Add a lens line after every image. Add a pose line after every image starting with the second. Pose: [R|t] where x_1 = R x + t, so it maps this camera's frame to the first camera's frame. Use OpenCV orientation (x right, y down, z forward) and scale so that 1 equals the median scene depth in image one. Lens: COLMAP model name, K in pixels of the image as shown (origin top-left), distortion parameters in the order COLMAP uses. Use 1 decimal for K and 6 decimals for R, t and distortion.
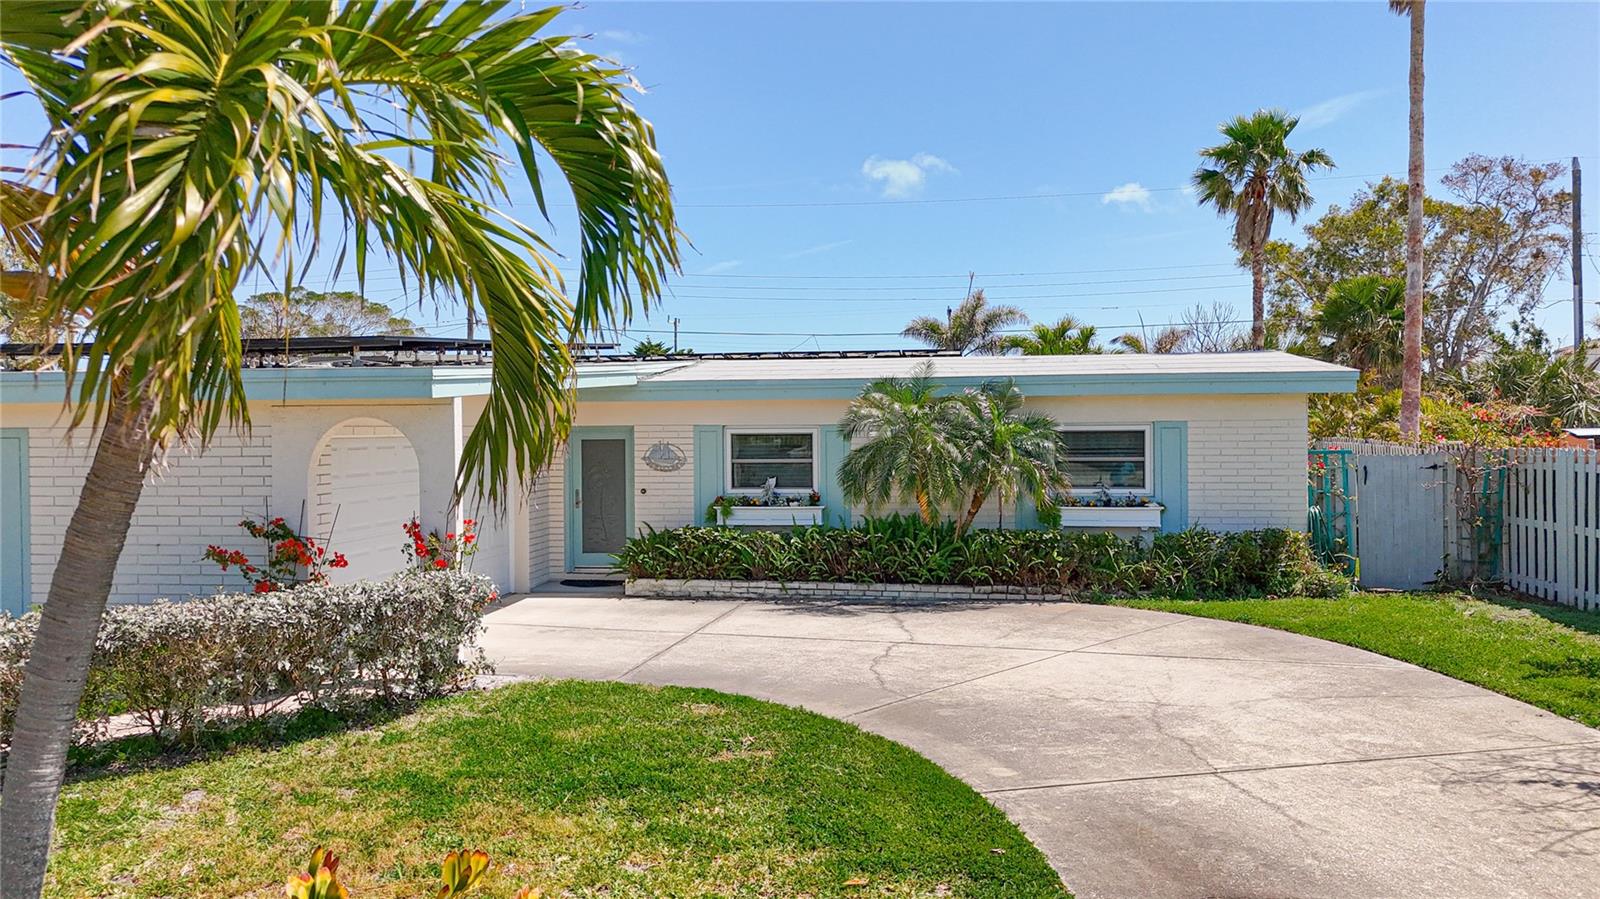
lens RADIAL K [[1181.1, 0, 794.5], [0, 1181.1, 446.5], [0, 0, 1]] dist [0.083959, -0.115410]
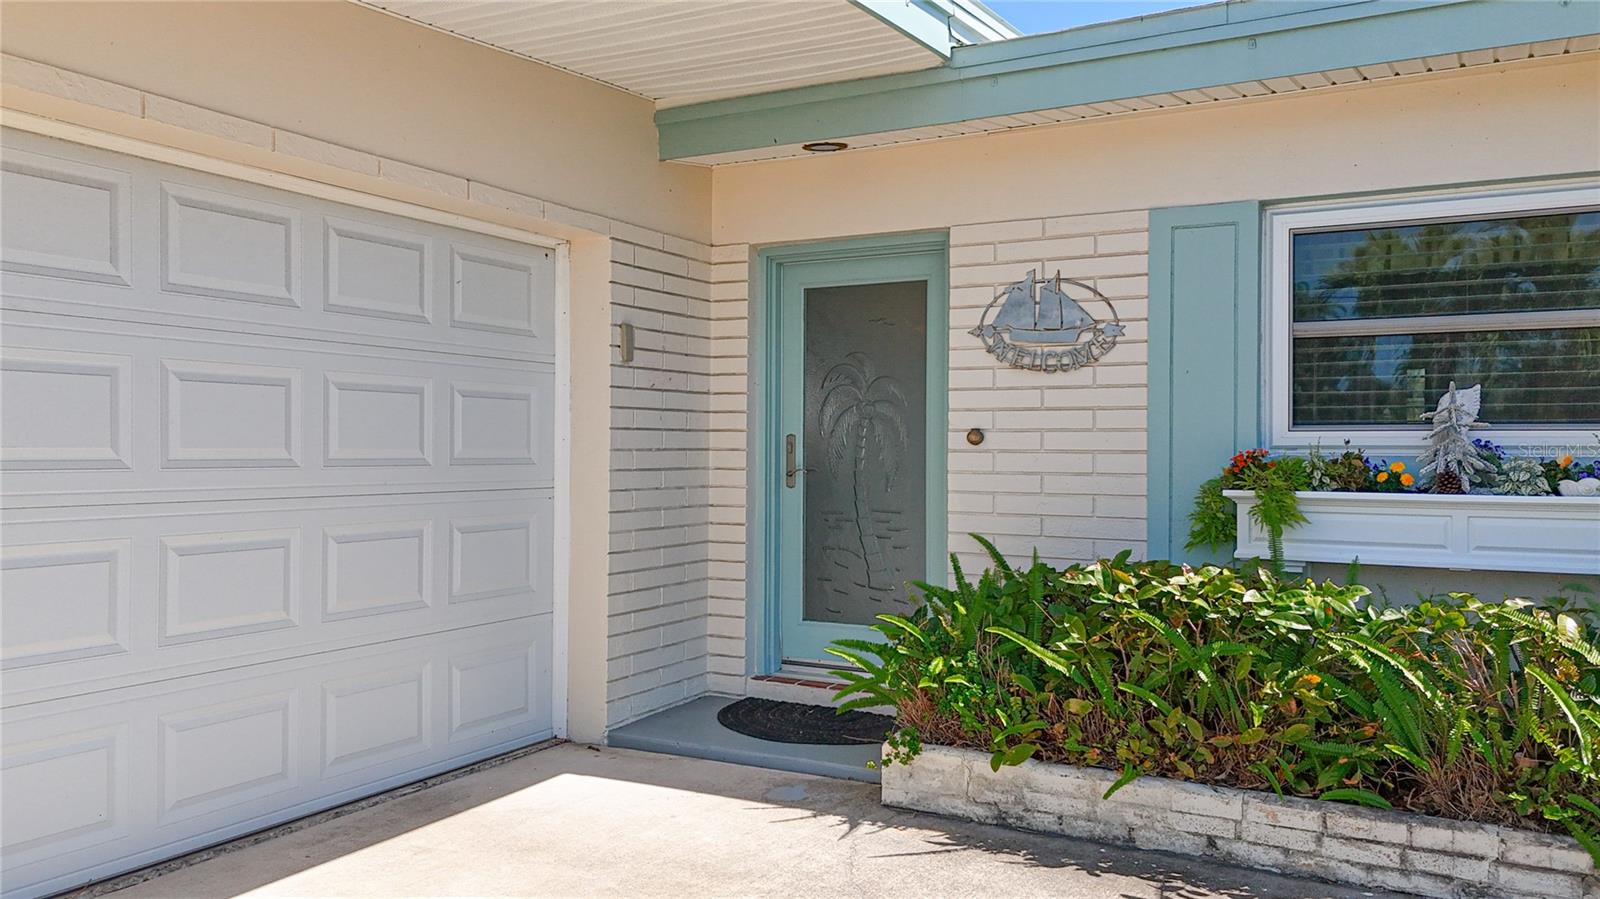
lens RADIAL K [[1181.1, 0, 794.5], [0, 1181.1, 446.5], [0, 0, 1]] dist [0.083959, -0.115410]
pose [[0.937091, 0.014026, -0.348804, -0.064981], [-0.021074, 0.999643, -0.016420, 0.047127], [0.348450, 0.022737, 0.937052, 0.703934]]
